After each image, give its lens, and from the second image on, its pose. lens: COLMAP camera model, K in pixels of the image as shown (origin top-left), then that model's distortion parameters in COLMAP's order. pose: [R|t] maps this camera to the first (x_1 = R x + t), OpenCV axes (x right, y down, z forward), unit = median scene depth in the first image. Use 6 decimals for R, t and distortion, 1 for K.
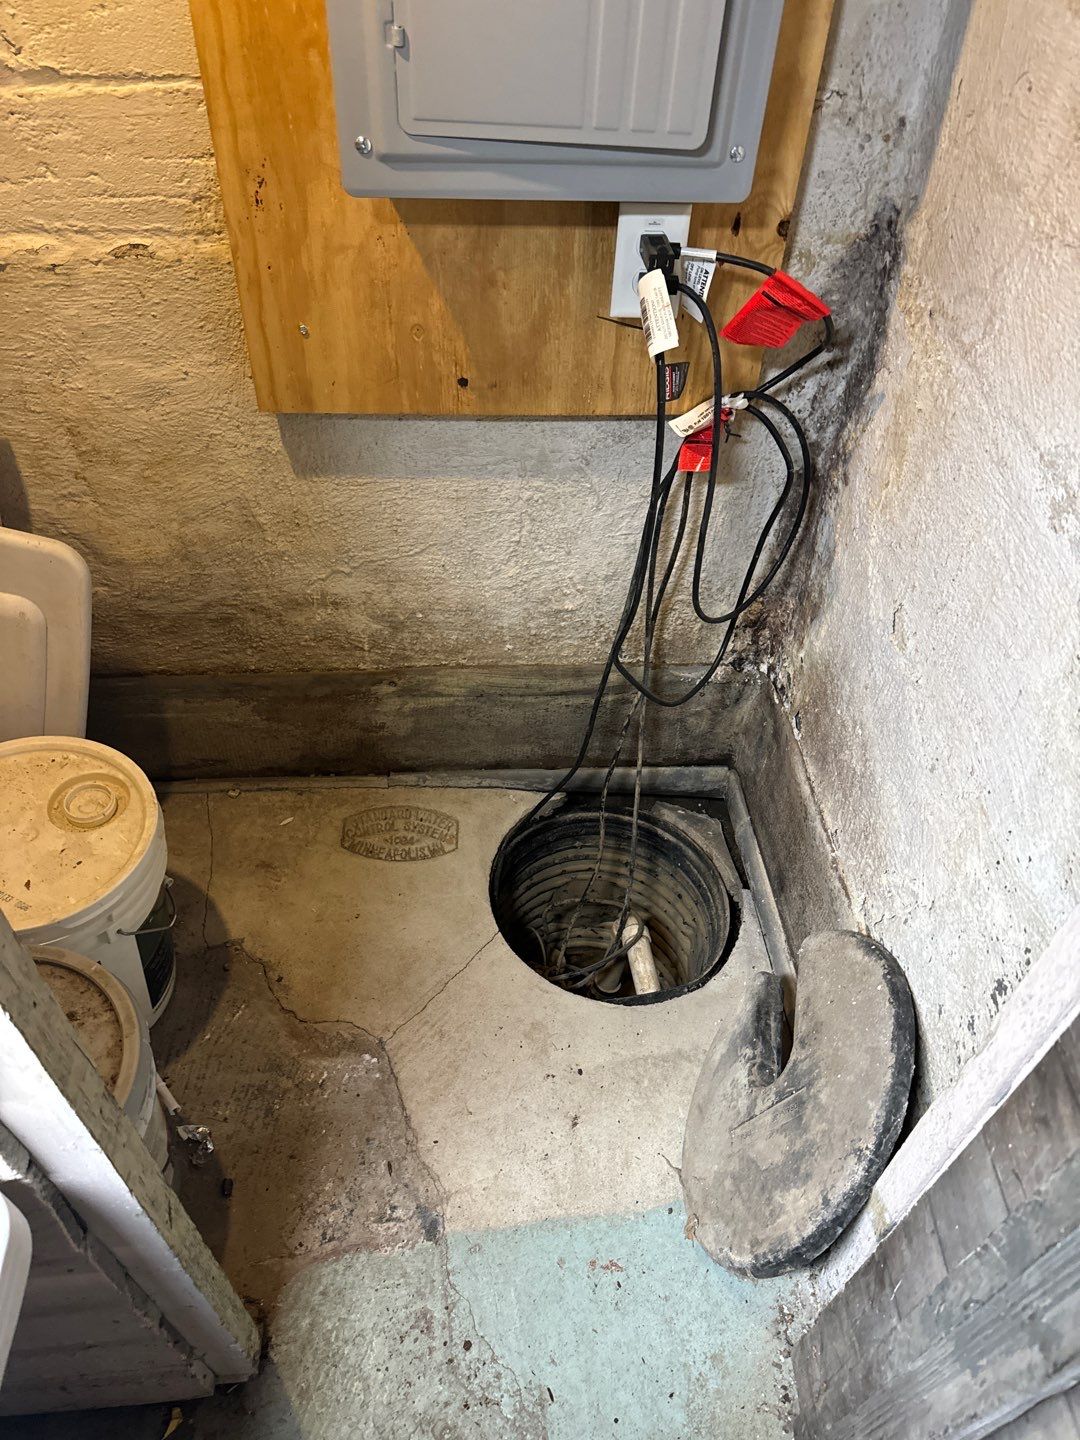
lens RADIAL K [[1012.6, 0, 545.2], [0, 1012.6, 709.0], [0, 0, 1]] dist [0.076761, -0.115901]
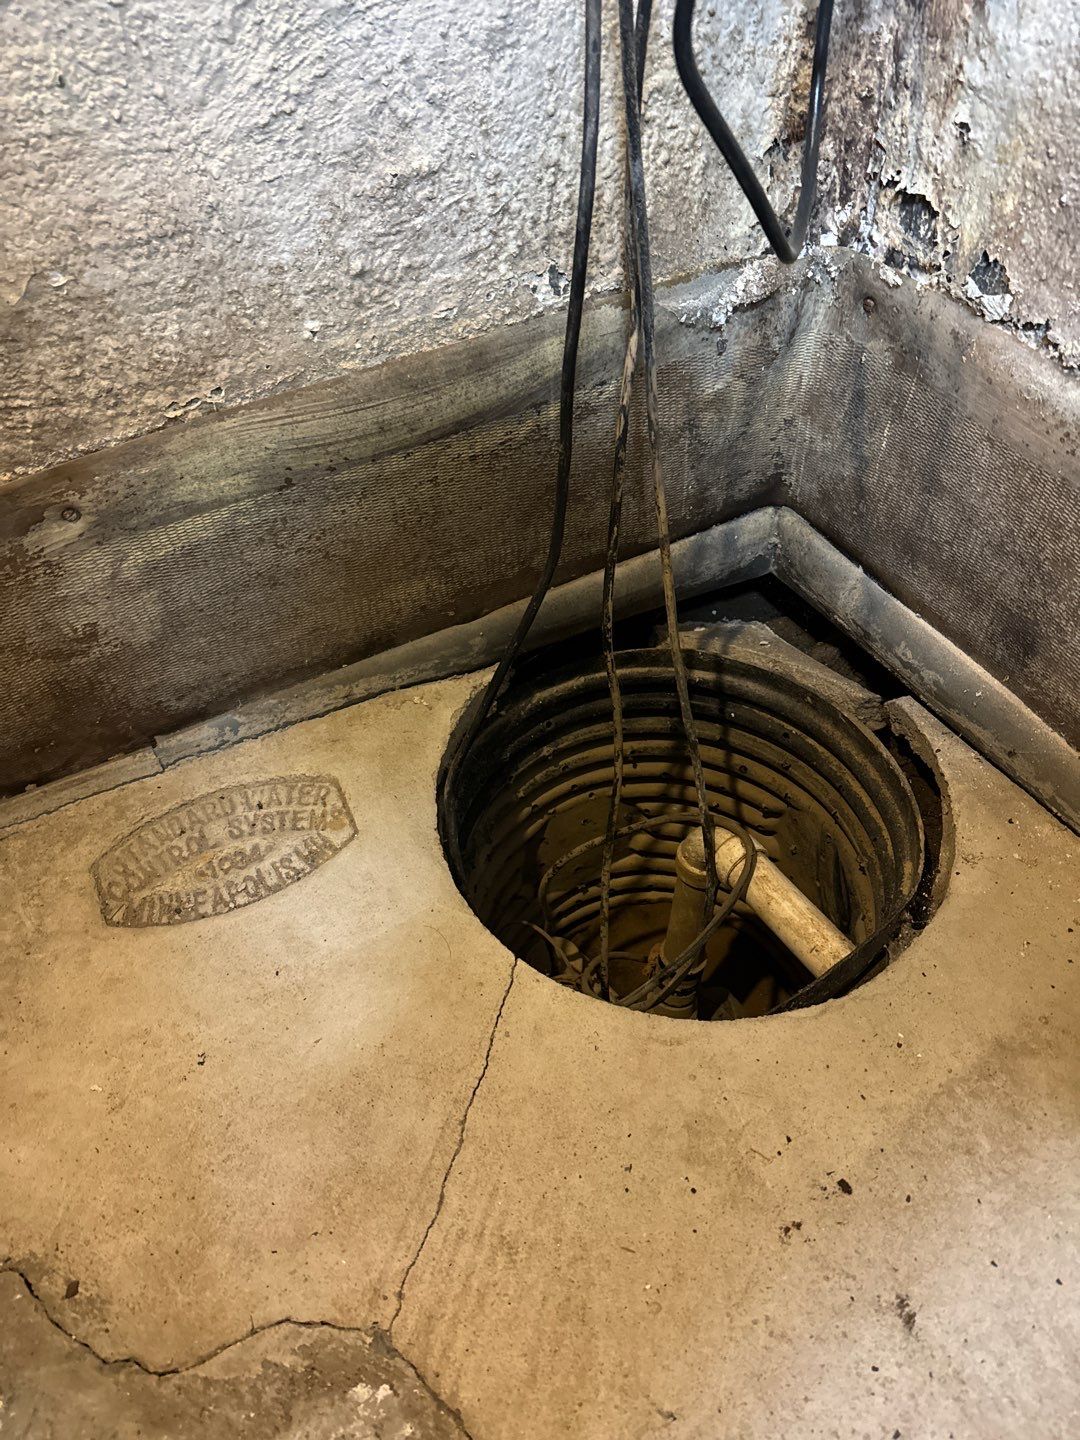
lens RADIAL K [[1023.9, 0, 535.6], [0, 1023.9, 734.6], [0, 0, 1]] dist [0.002144, -0.020340]
pose [[0.915469, -0.358419, 0.182899, -0.122843], [0.346532, 0.933276, 0.094396, 0.120416], [-0.204529, -0.023036, 0.978589, 0.791195]]
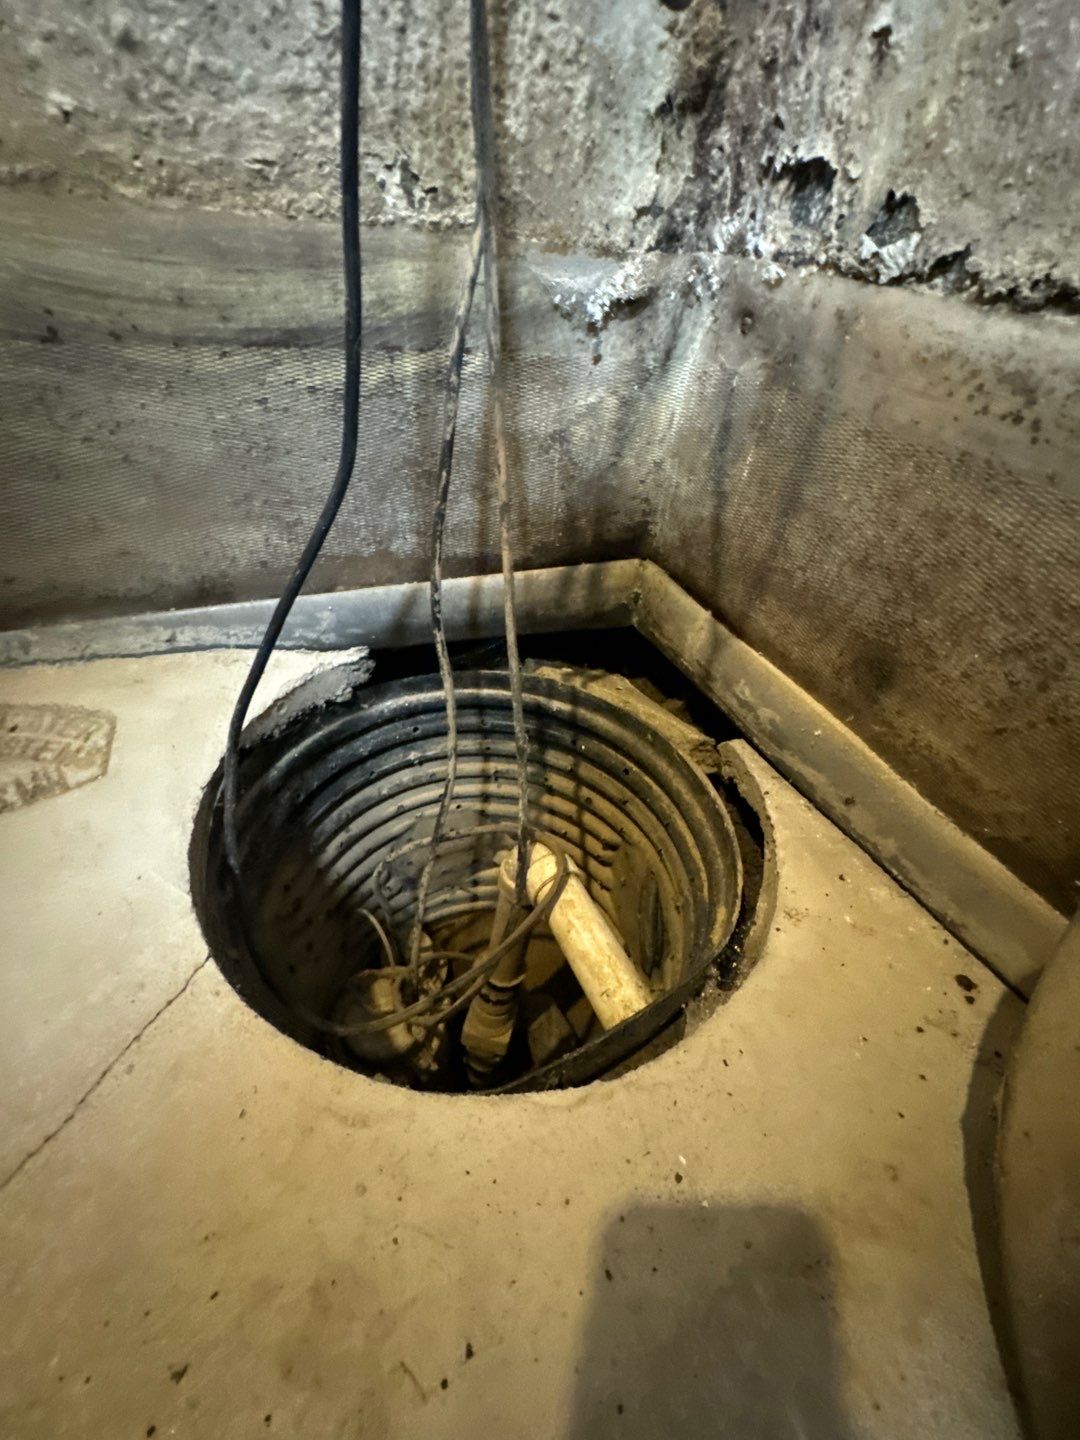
lens RADIAL K [[579.1, 0, 540.0], [0, 579.1, 720.0], [0, 0, 1]] dist [-0.000605, -0.000128]
pose [[0.954609, -0.178690, 0.238312, 0.045403], [0.192893, 0.980504, -0.037477, 0.242076], [-0.226969, 0.081744, 0.970465, 1.111001]]
